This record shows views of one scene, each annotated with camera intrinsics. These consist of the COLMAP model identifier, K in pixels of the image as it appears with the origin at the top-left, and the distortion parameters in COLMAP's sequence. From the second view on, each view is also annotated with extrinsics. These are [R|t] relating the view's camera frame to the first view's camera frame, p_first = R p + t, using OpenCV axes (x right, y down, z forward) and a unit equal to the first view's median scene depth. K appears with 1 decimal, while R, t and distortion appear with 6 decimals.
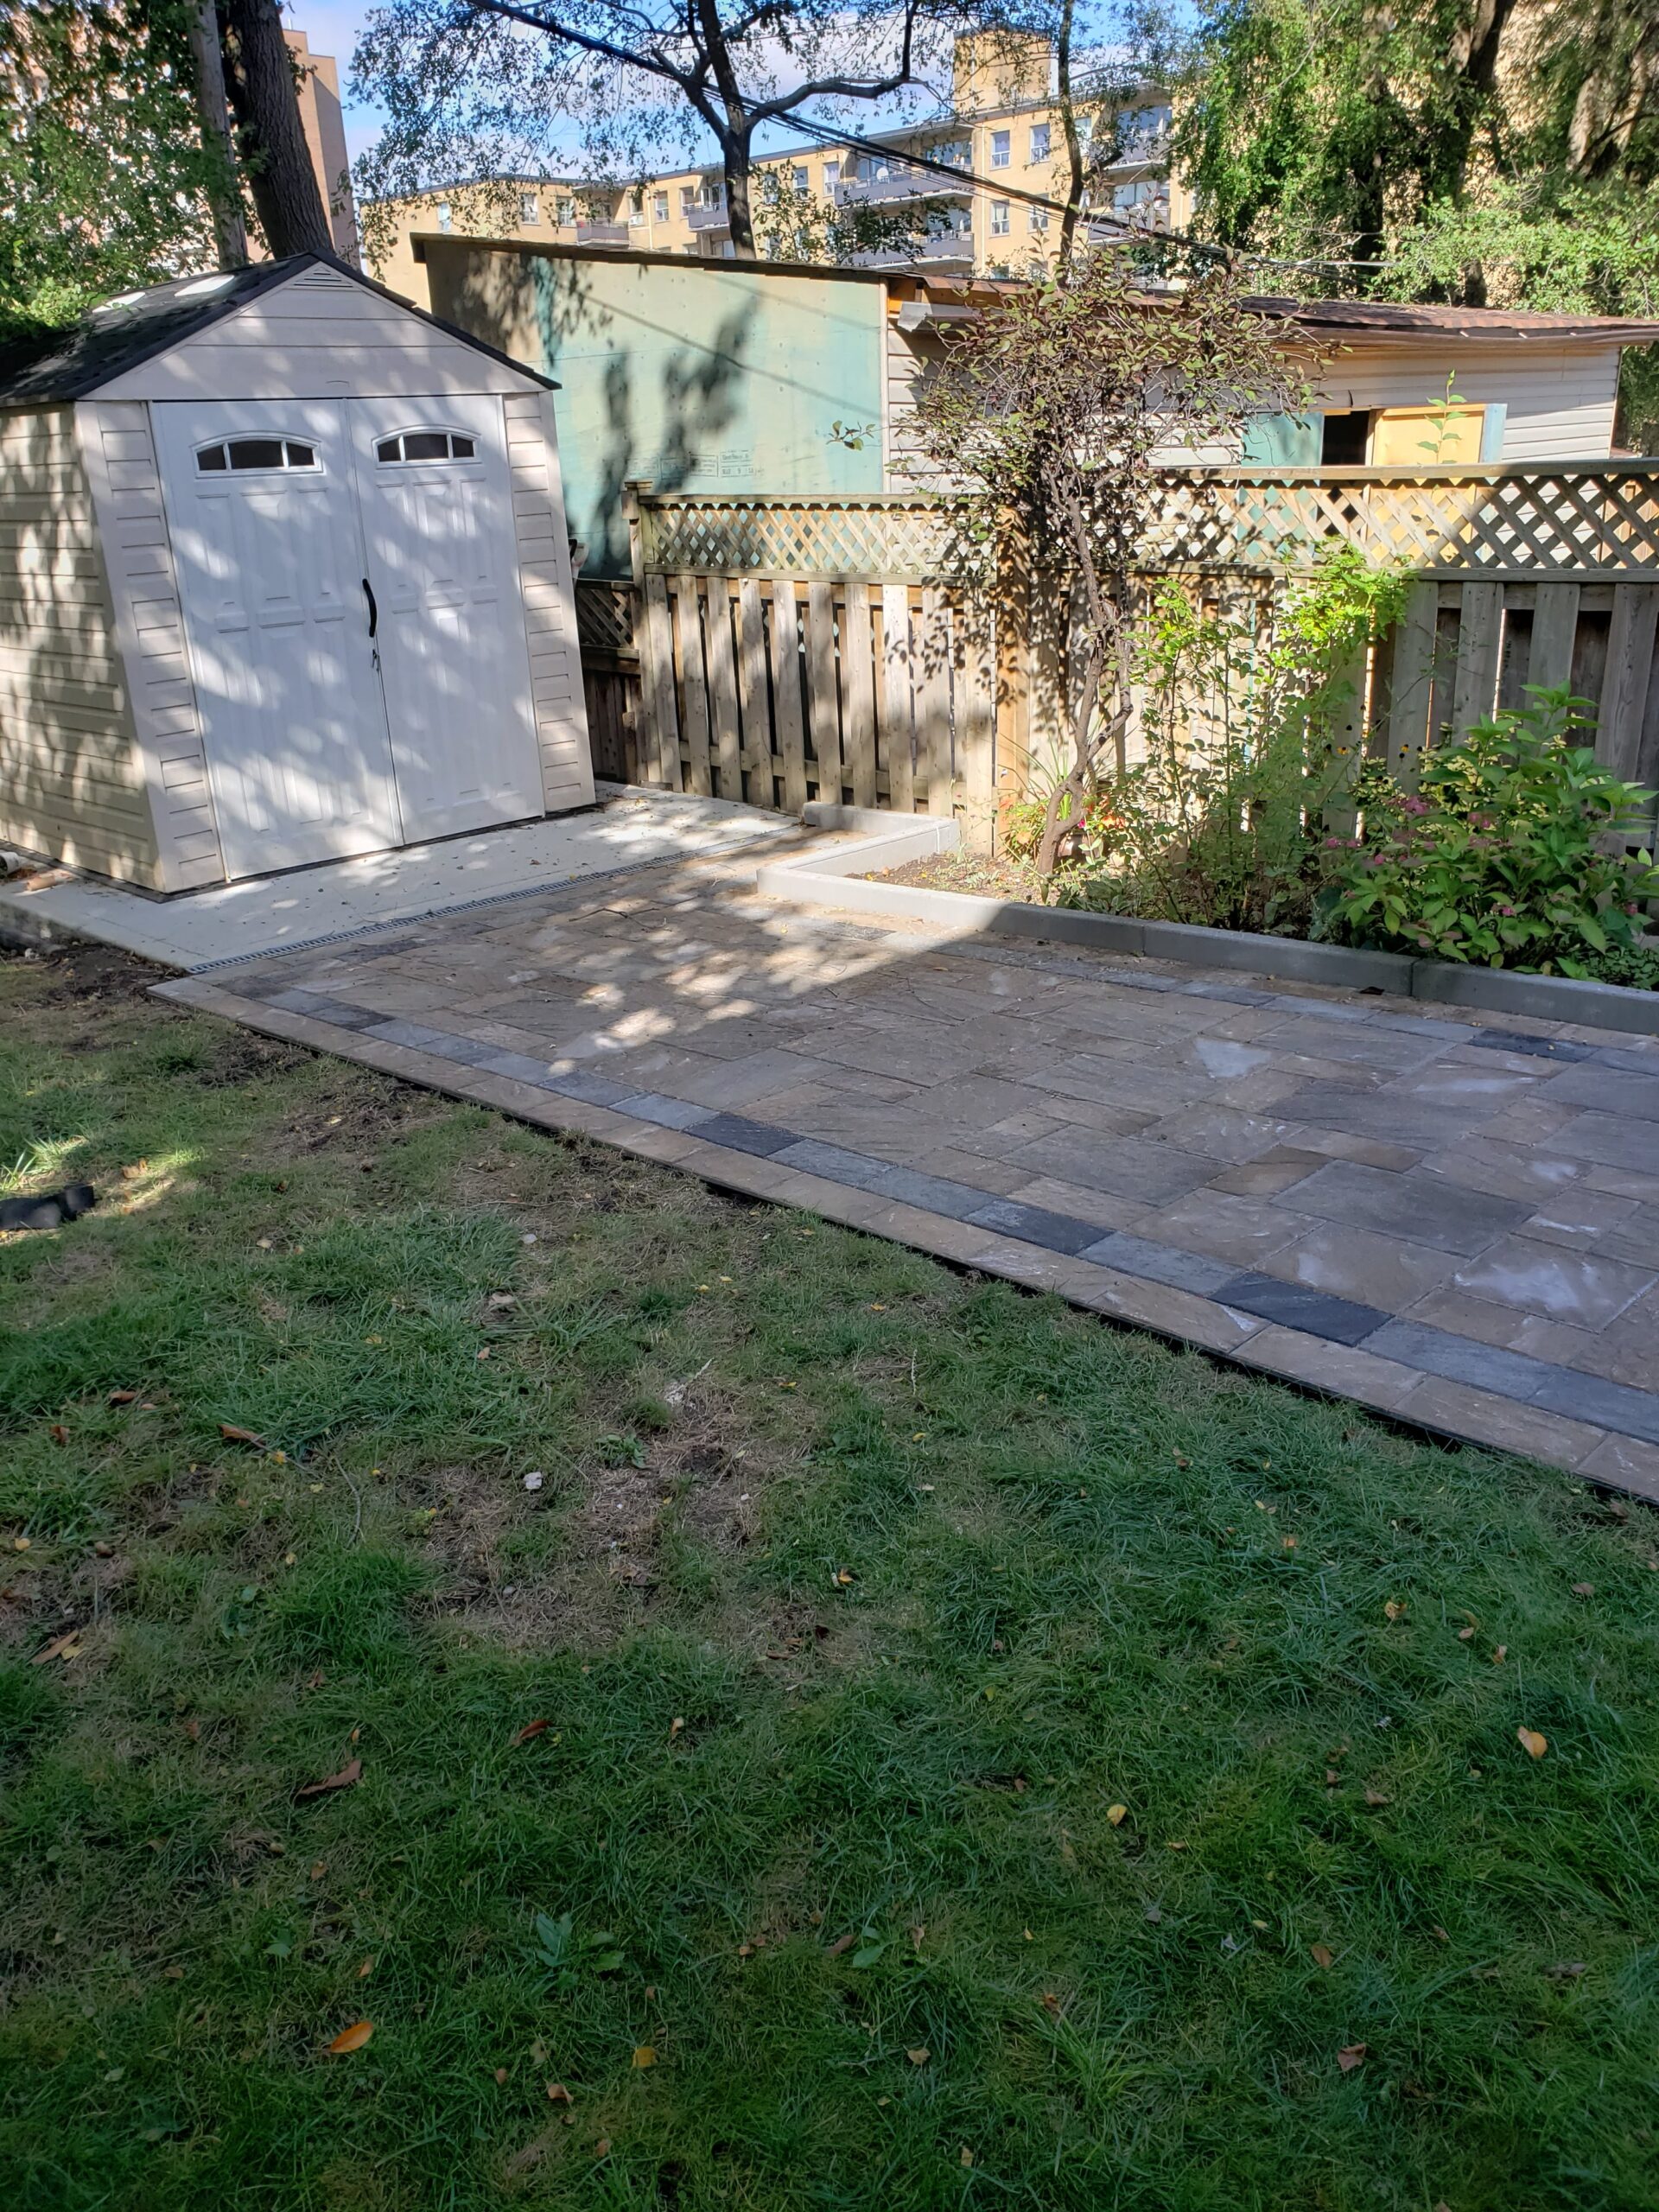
lens RADIAL K [[1789.7, 0, 854.3], [0, 1789.7, 1049.4], [0, 0, 1]] dist [0.087759, -0.003832]
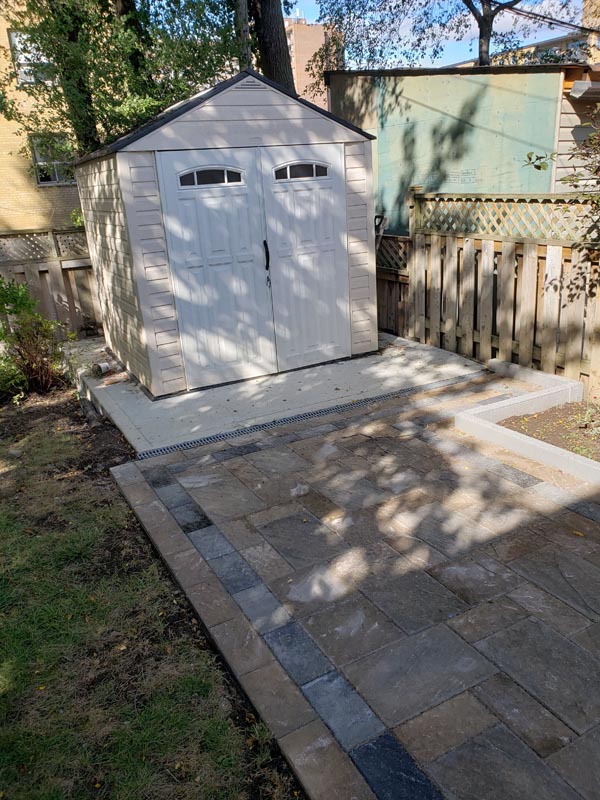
lens RADIAL K [[646.1, 0, 313.4], [0, 646.1, 390.0], [0, 0, 1]] dist [0.015825, -0.005221]
pose [[0.955884, 0.087892, -0.280288, -0.012241], [-0.085112, 0.996126, 0.022100, -0.117125], [0.281144, 0.002731, 0.959662, 0.345963]]
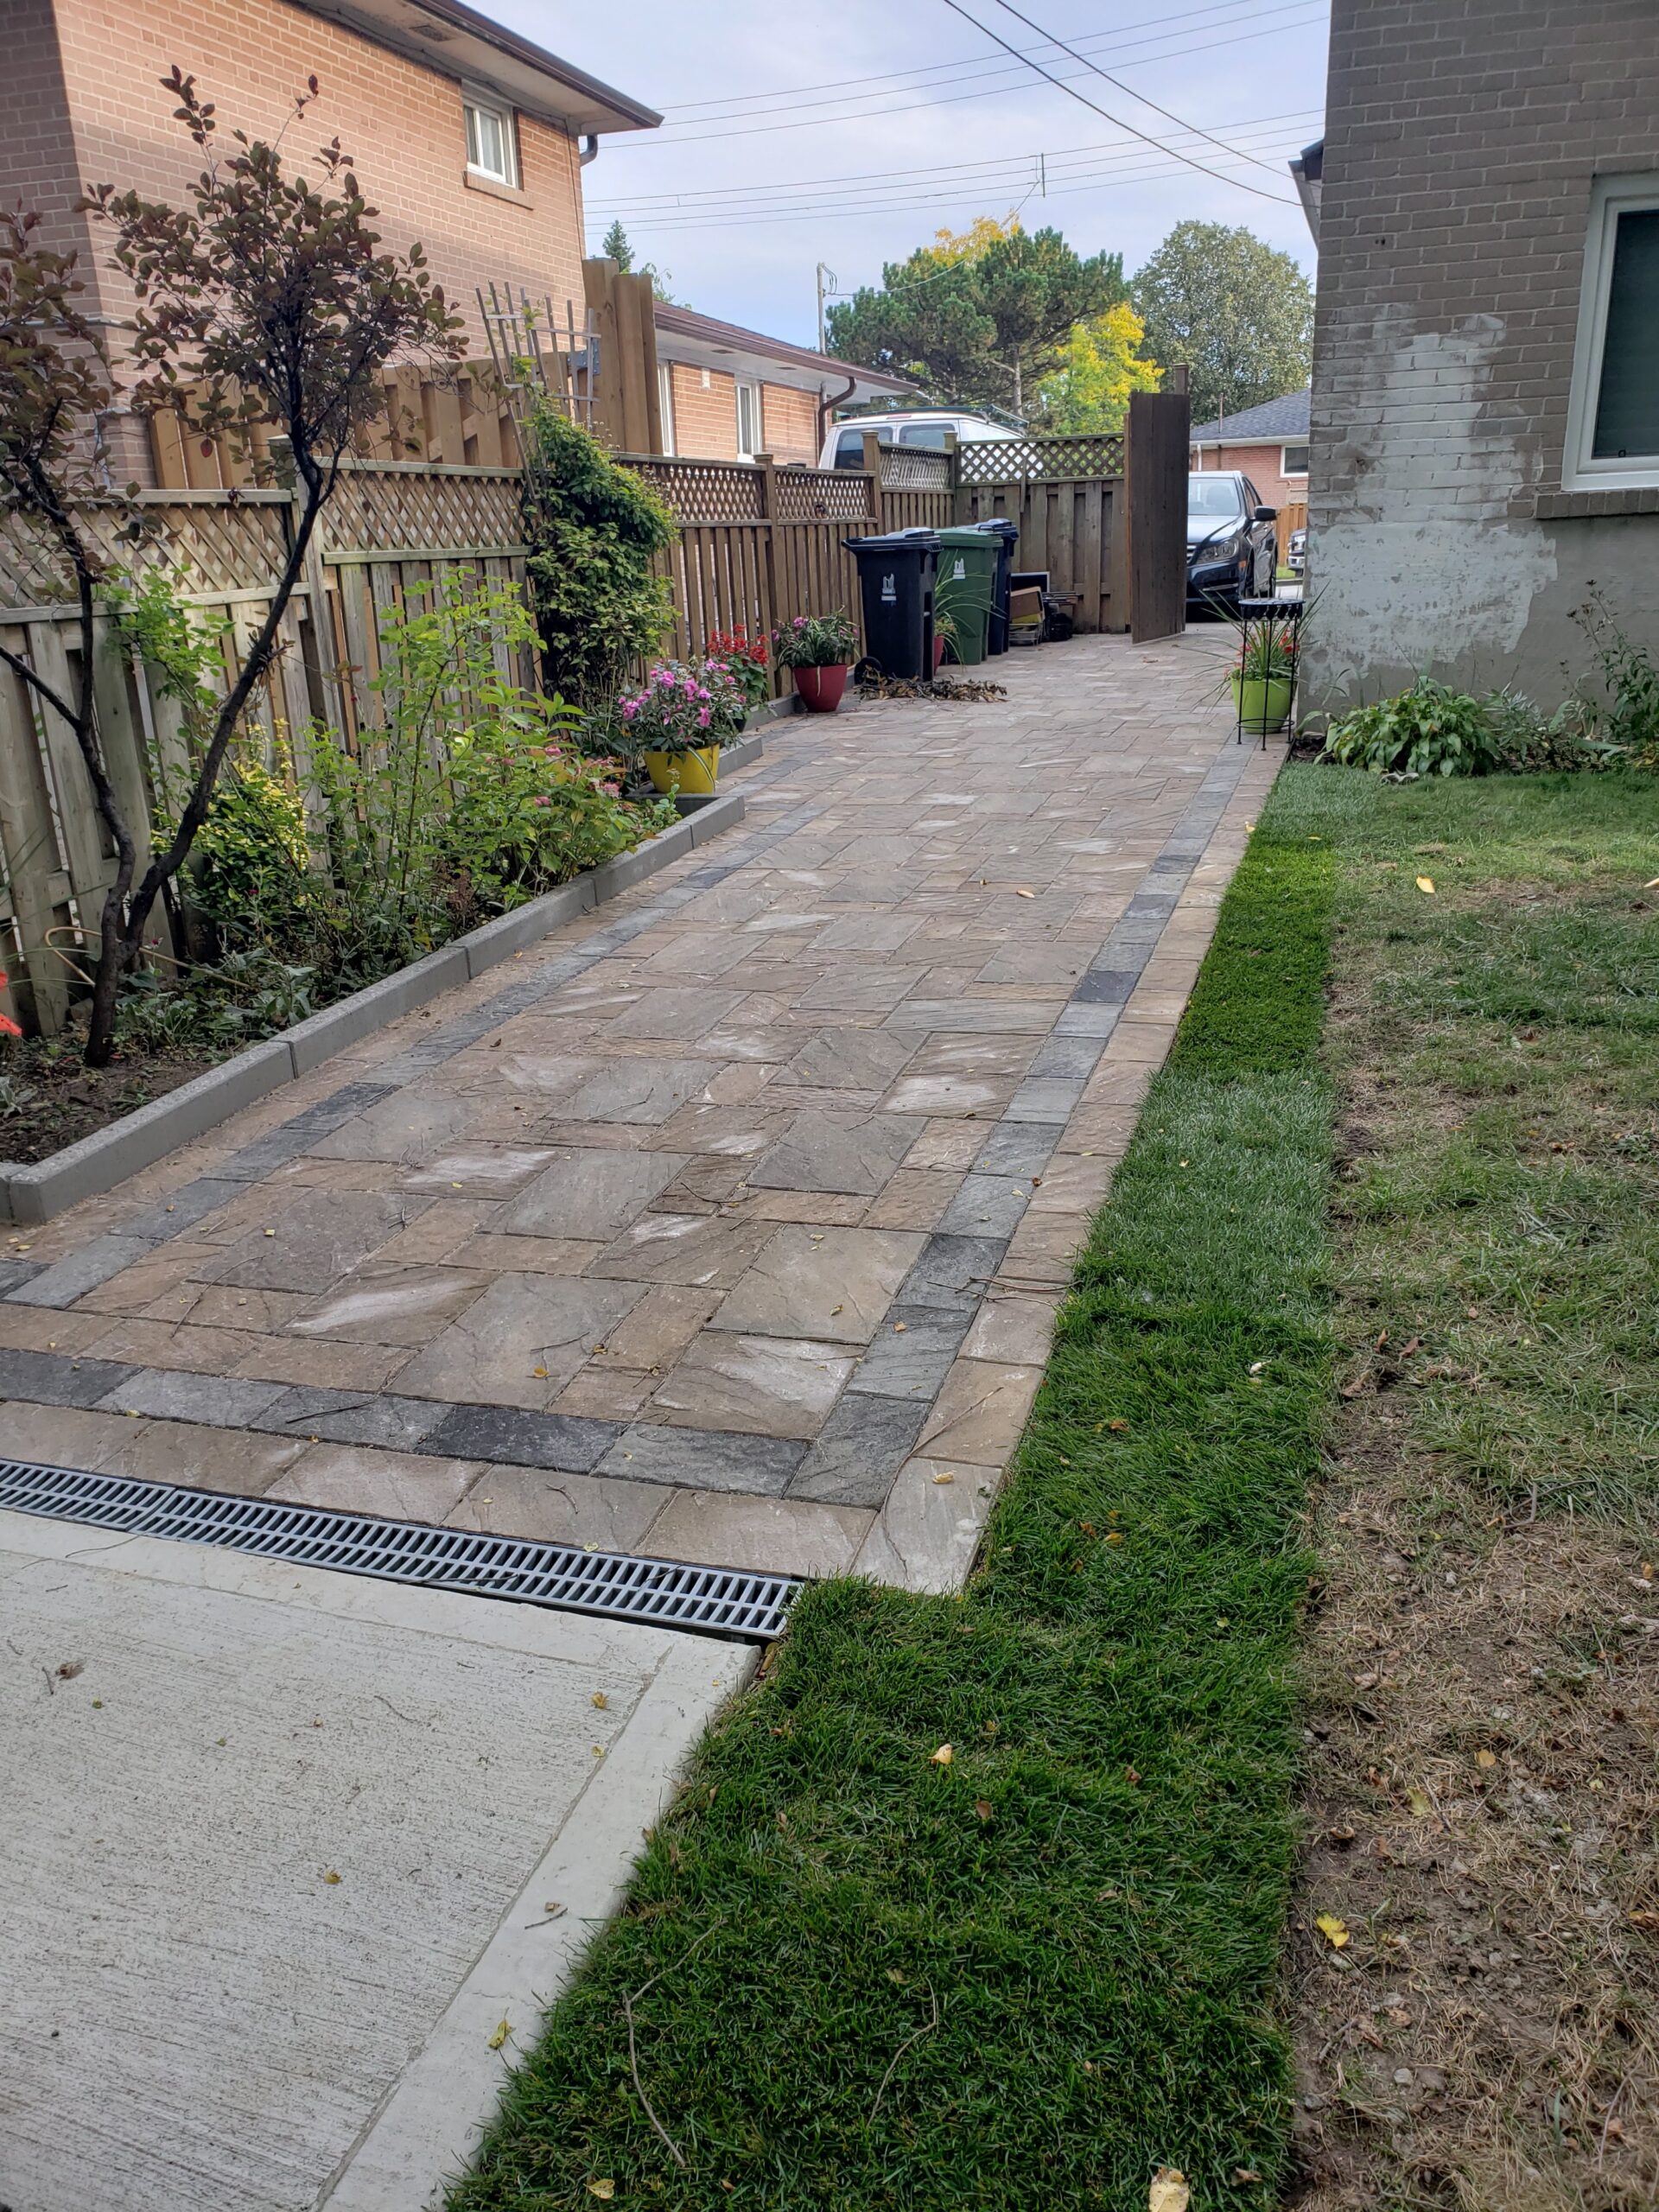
lens RADIAL K [[1702.9, 0, 834.4], [0, 1702.9, 1054.1], [0, 0, 1]] dist [0.055032, 0.004933]
pose [[-0.448988, -0.206844, 0.869267, -0.541629], [0.346200, 0.856581, 0.382642, -0.225232], [-0.823745, 0.472742, -0.312986, 0.874706]]
